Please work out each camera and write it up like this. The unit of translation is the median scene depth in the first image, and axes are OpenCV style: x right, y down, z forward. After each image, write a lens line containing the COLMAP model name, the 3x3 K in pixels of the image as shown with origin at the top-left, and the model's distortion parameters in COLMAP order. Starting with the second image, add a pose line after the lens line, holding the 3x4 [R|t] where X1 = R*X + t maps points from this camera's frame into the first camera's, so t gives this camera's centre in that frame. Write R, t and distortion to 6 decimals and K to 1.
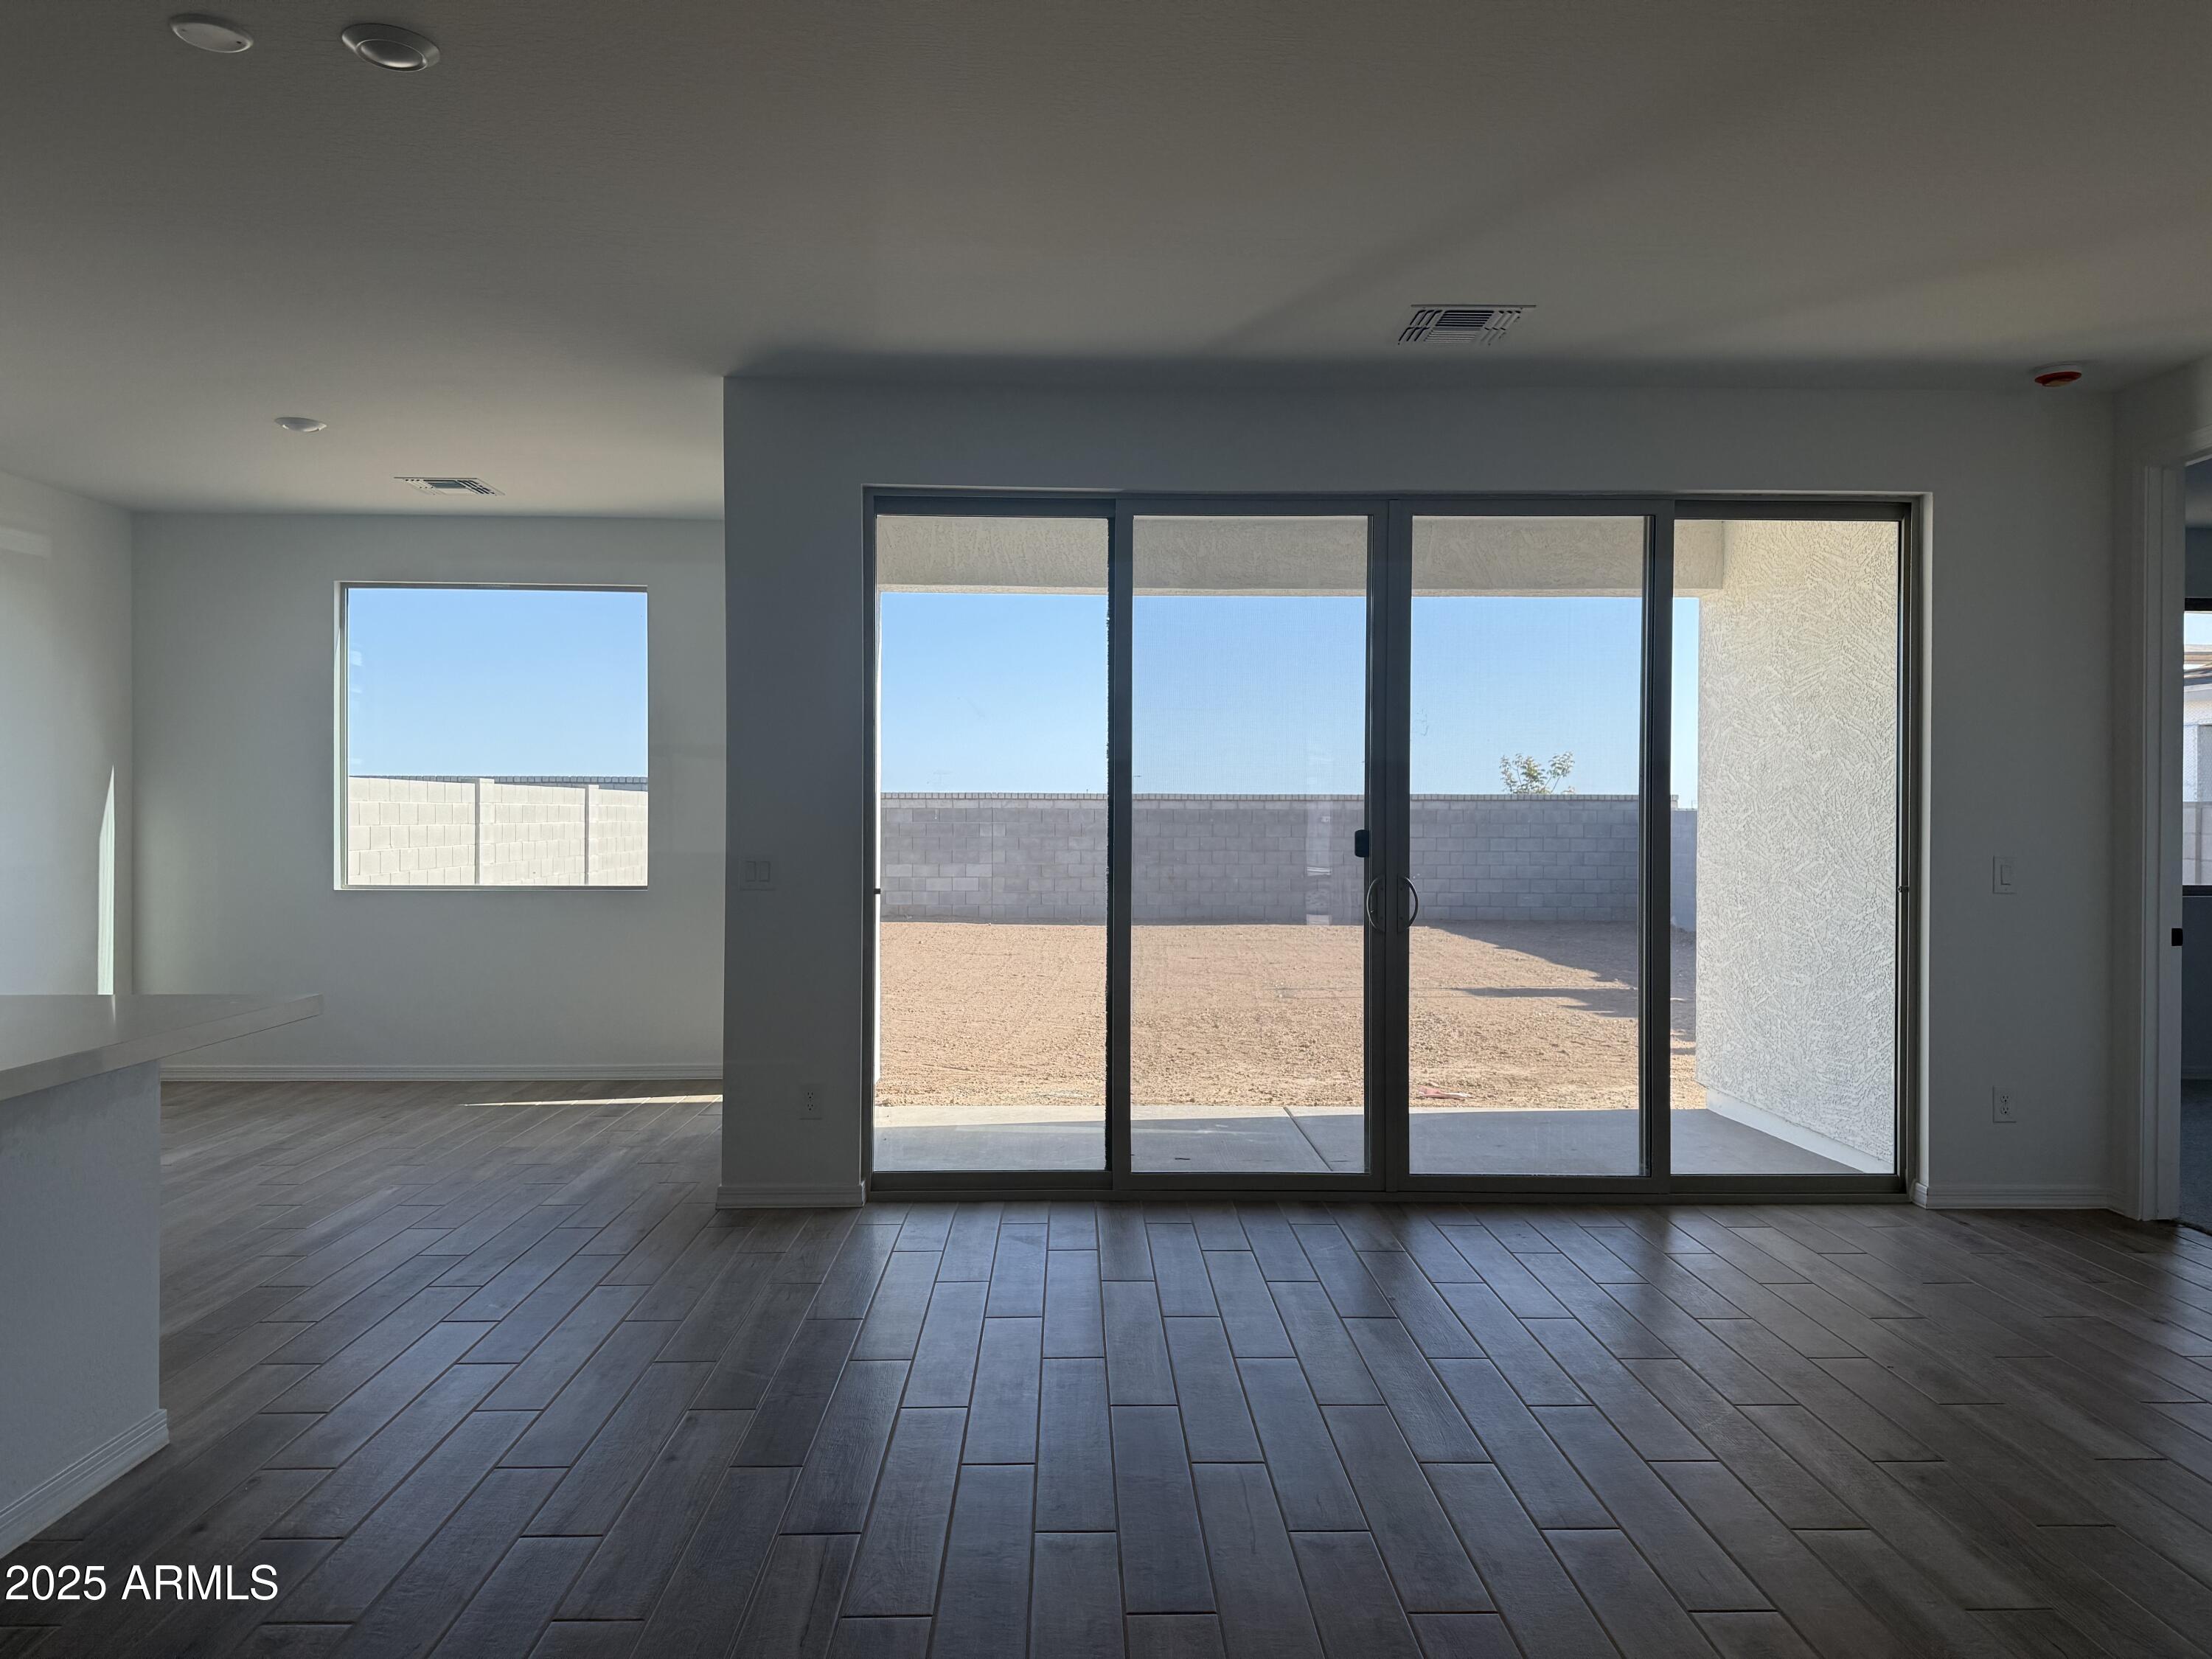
lens RADIAL K [[1539.0, 0, 1106.0], [0, 1539.0, 829.5], [0, 0, 1]] dist [0.096396, -0.159409]
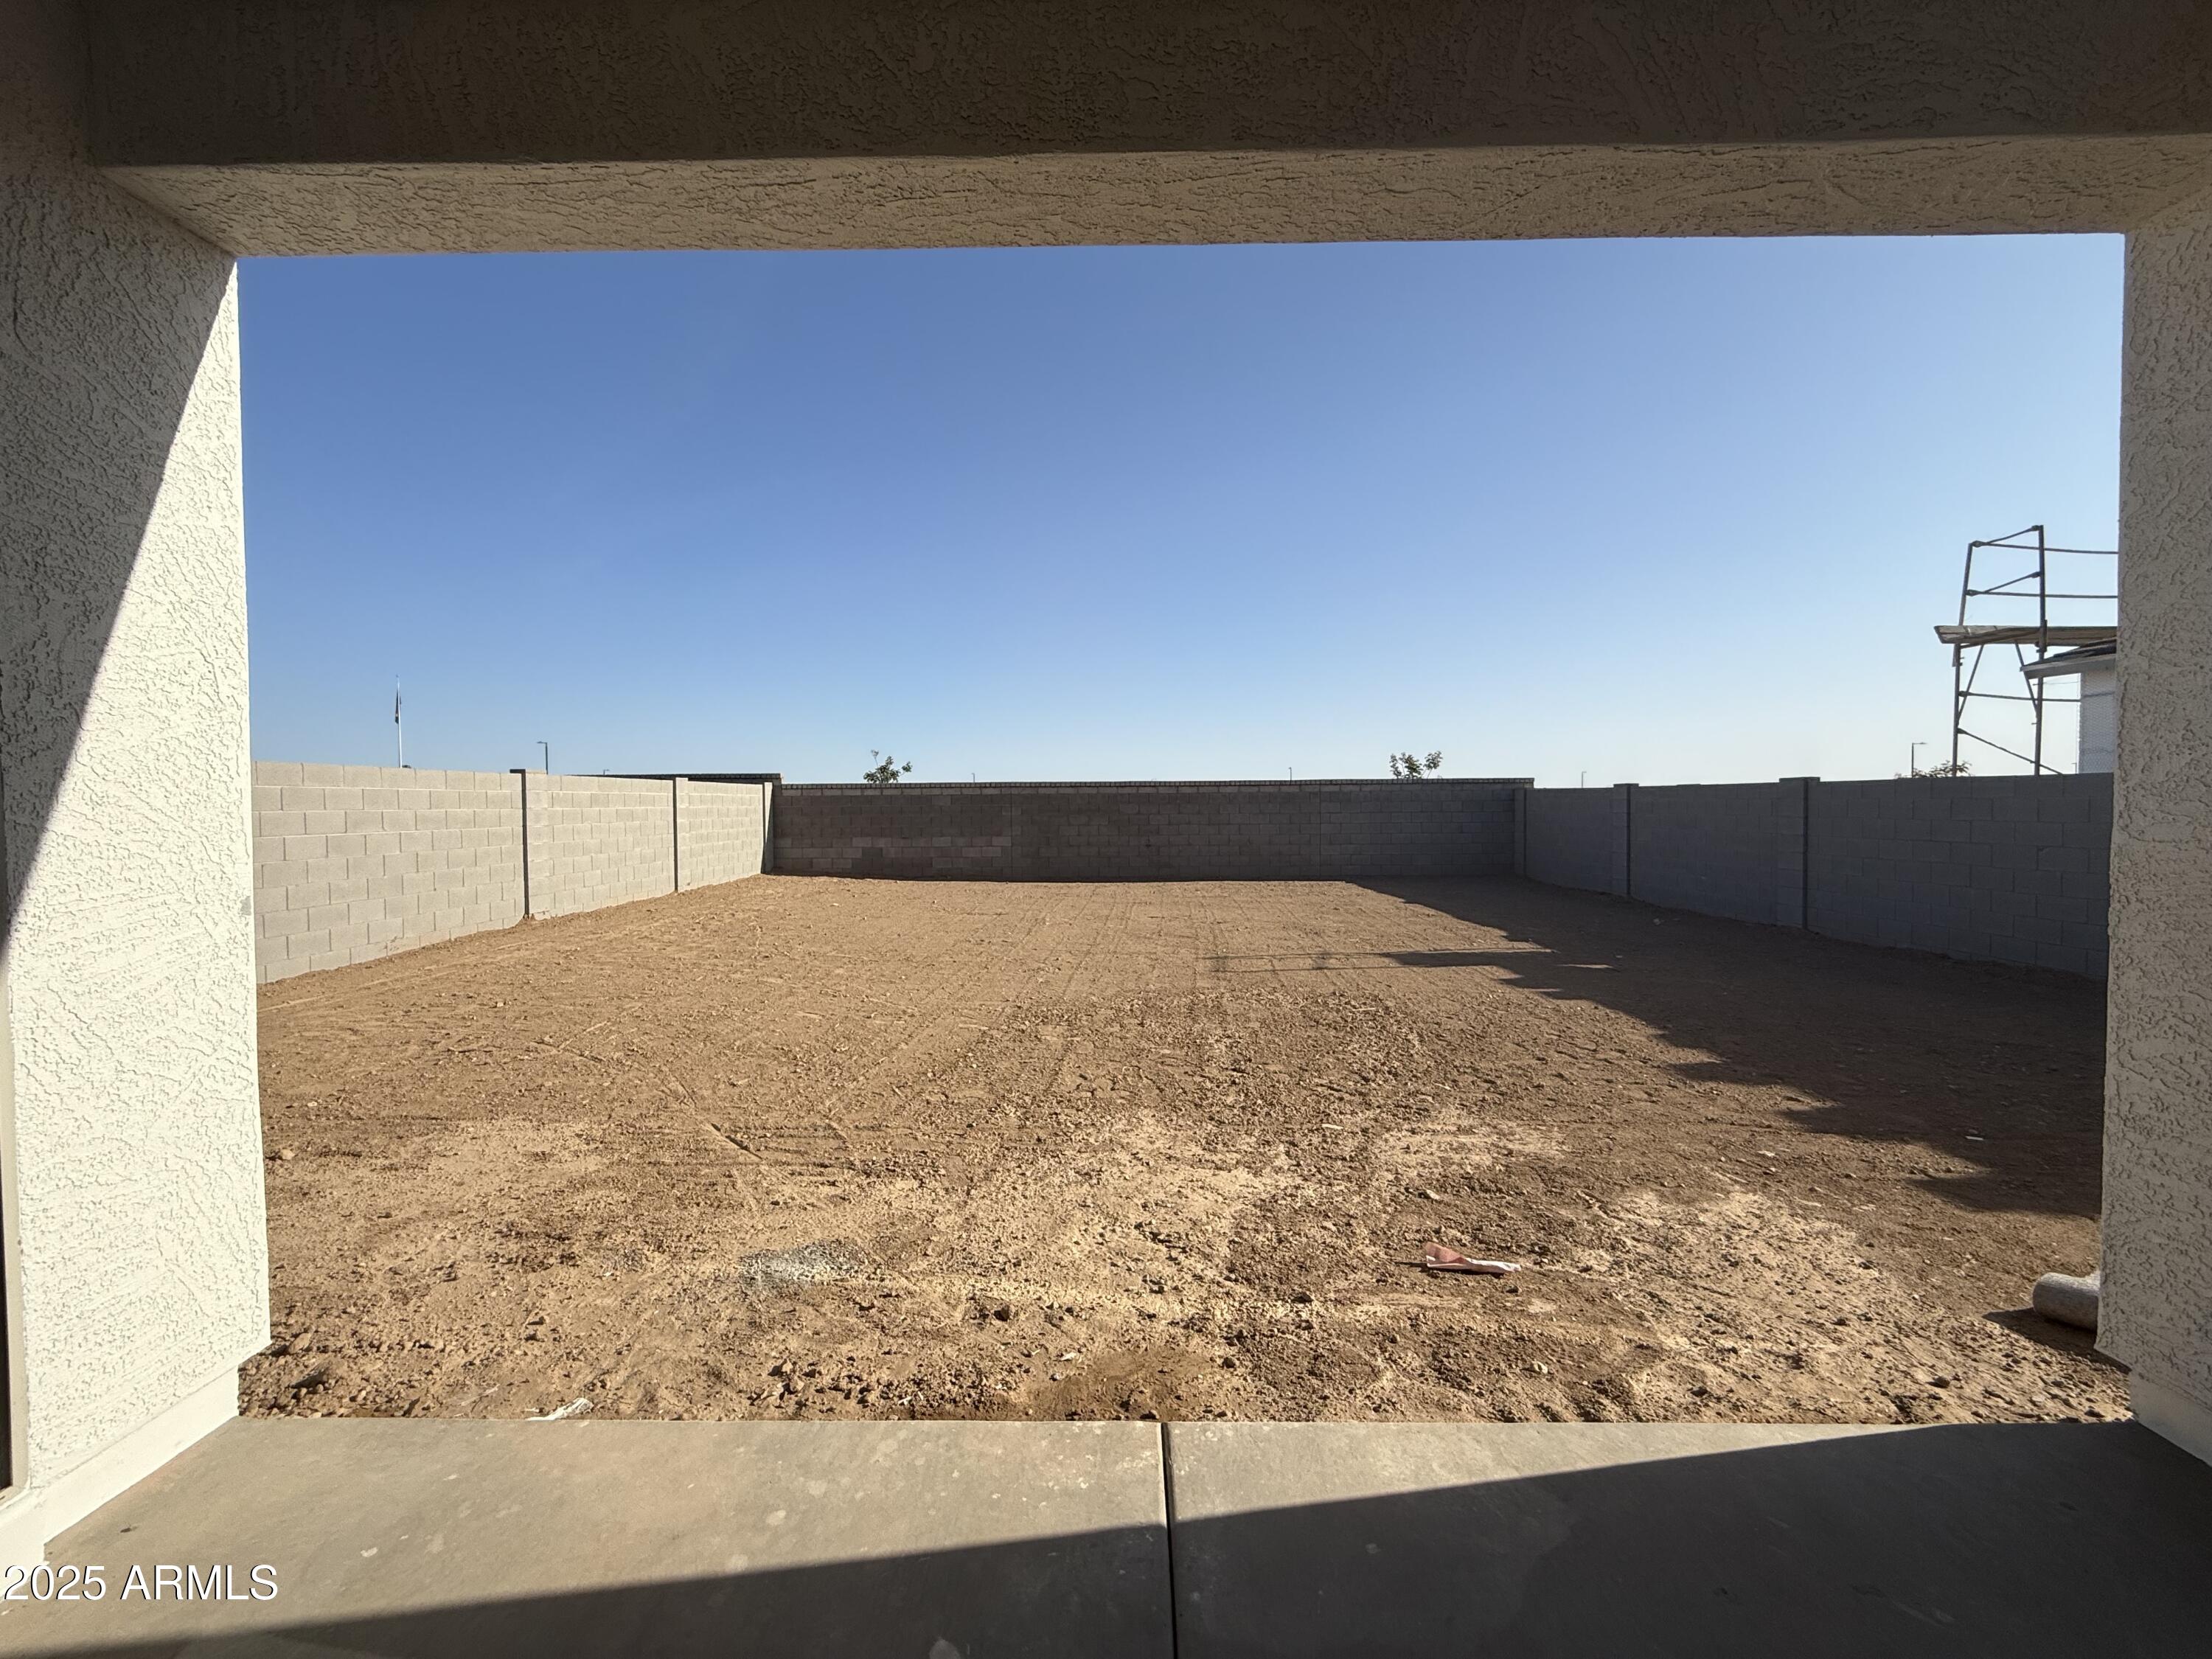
lens RADIAL K [[895.7, 0, 1106.0], [0, 895.7, 829.5], [0, 0, 1]] dist [-0.000773, -0.000237]
pose [[0.999256, -0.008828, -0.037536, 0.052726], [0.009684, 0.999696, 0.022677, 0.000097], [0.037325, -0.023023, 0.999038, 0.356305]]
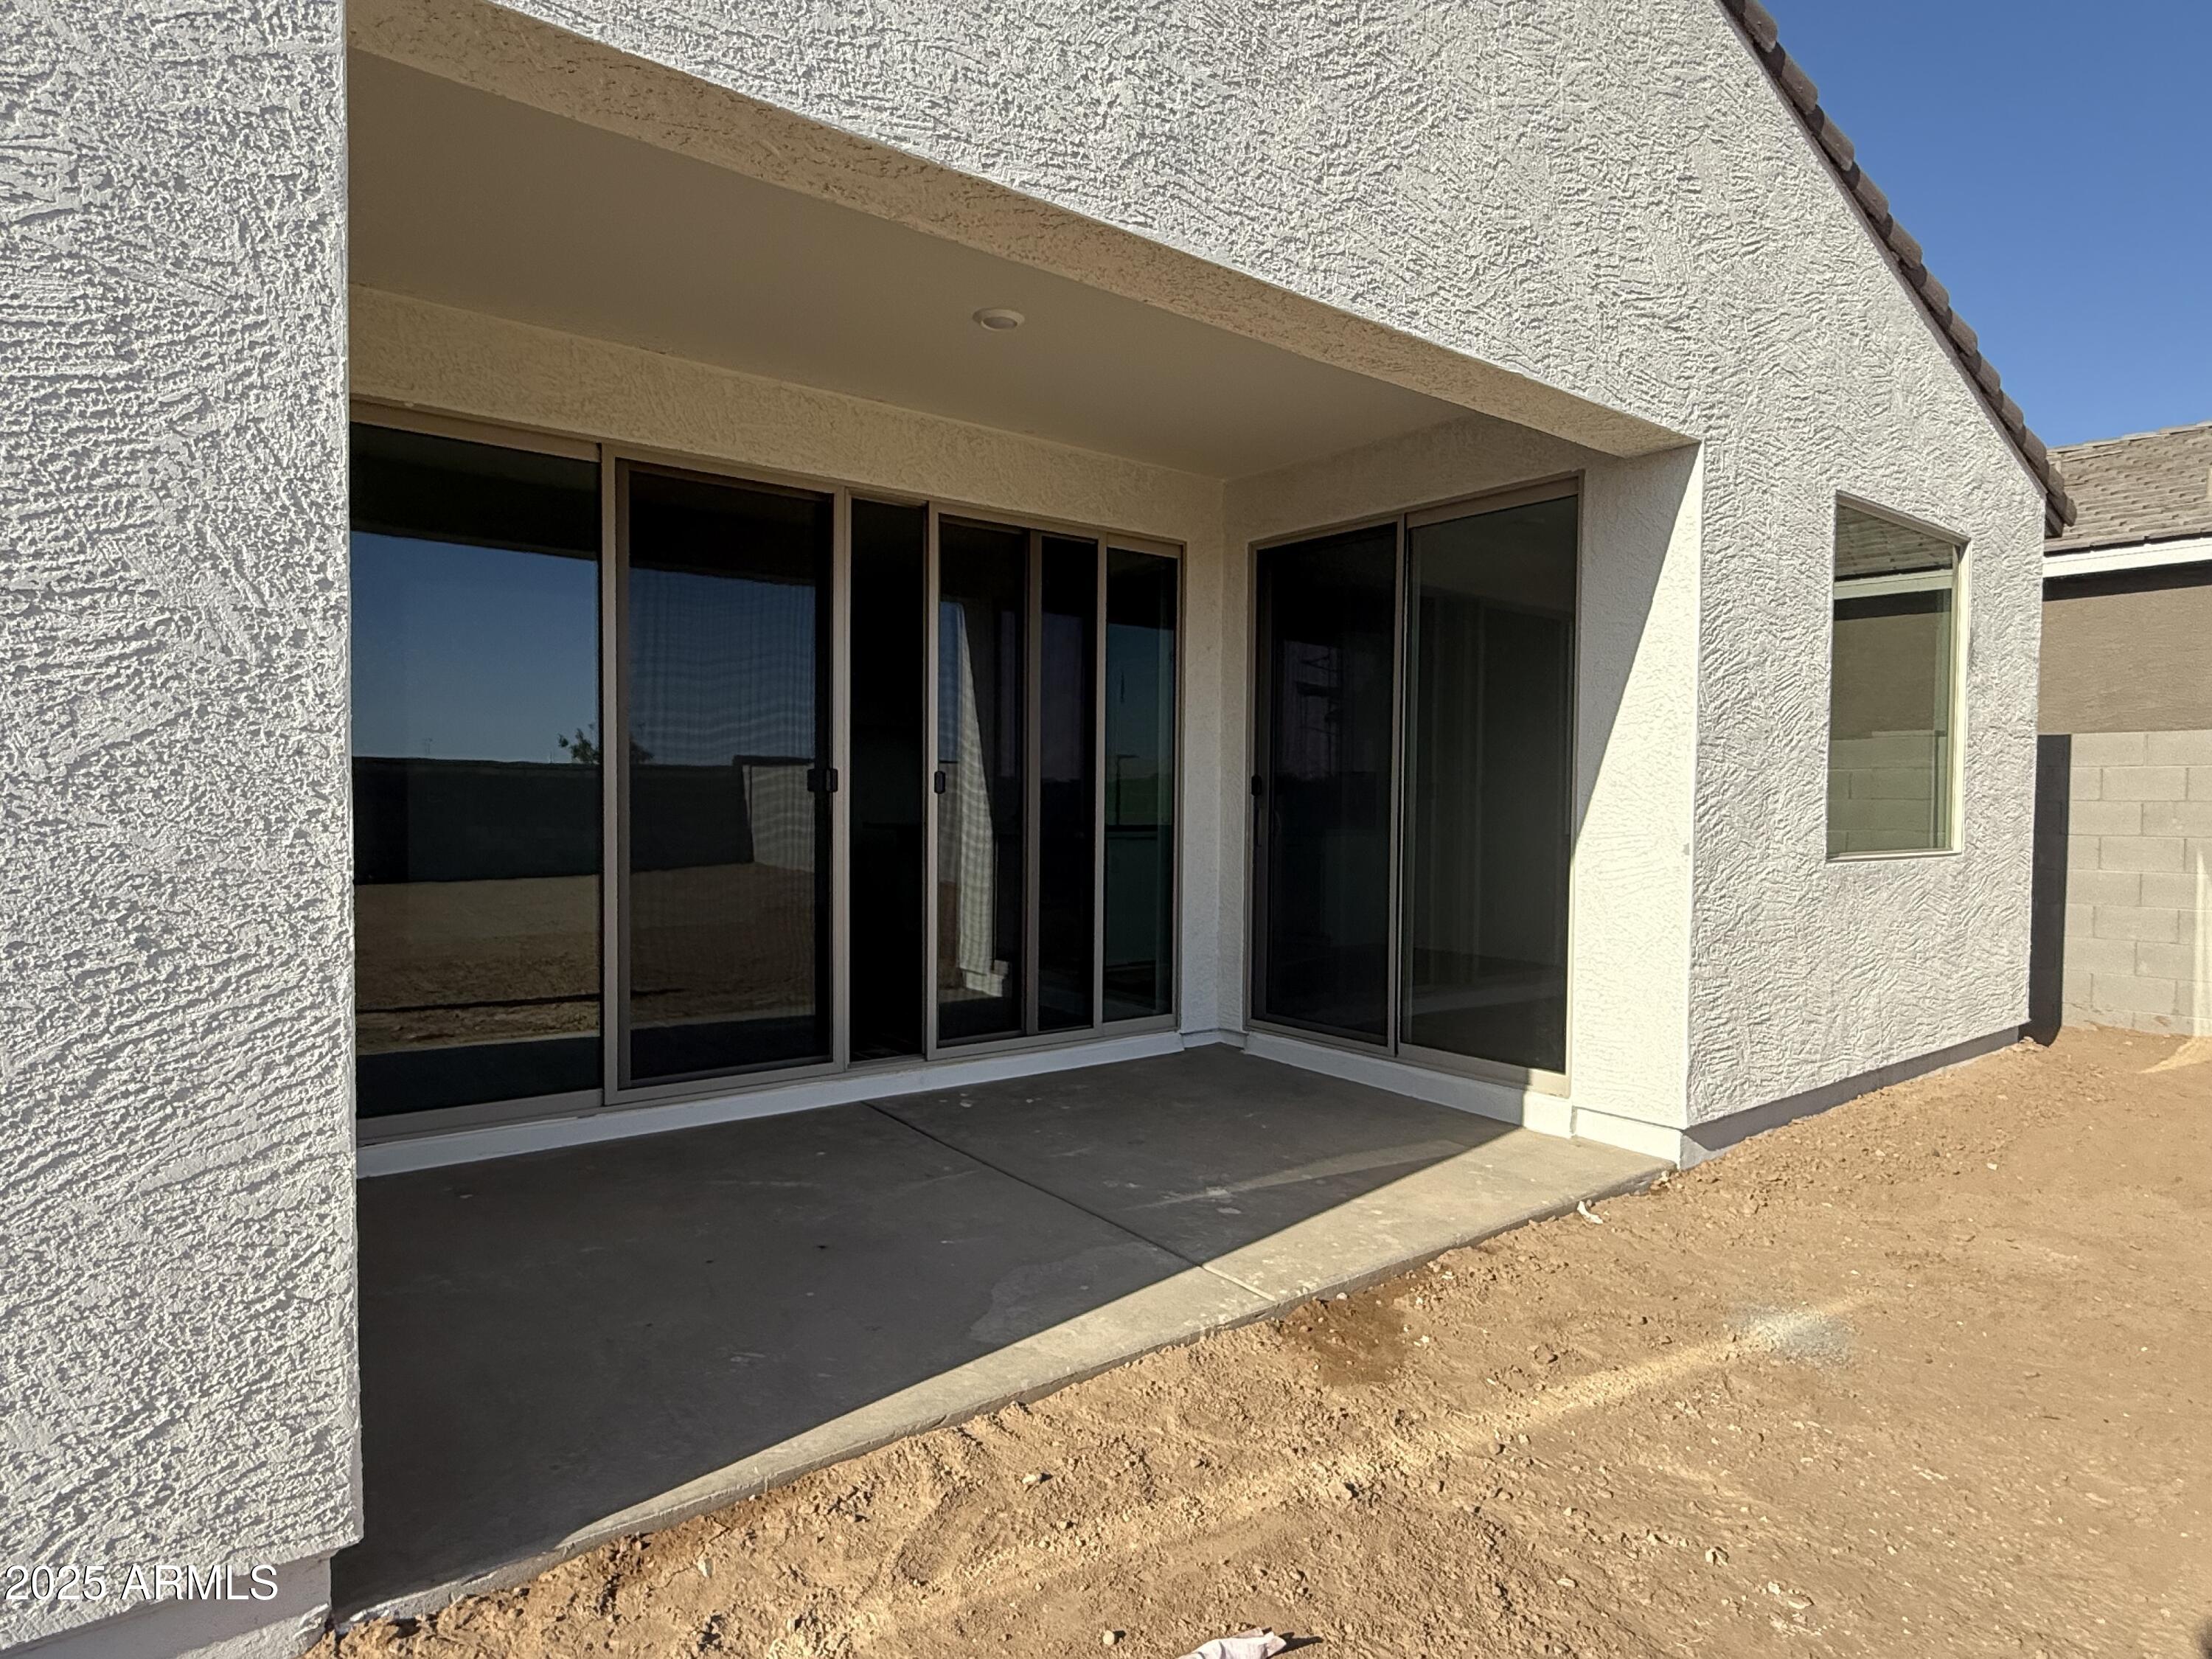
lens RADIAL K [[1257.6, 0, 1106.0], [0, 1257.6, 829.5], [0, 0, 1]] dist [0.000413, 0.000039]
pose [[-0.800068, 0.003151, -0.599901, 0.544037], [-0.018224, 0.999397, 0.029553, 0.006915], [0.599632, 0.034577, -0.799529, 1.244806]]
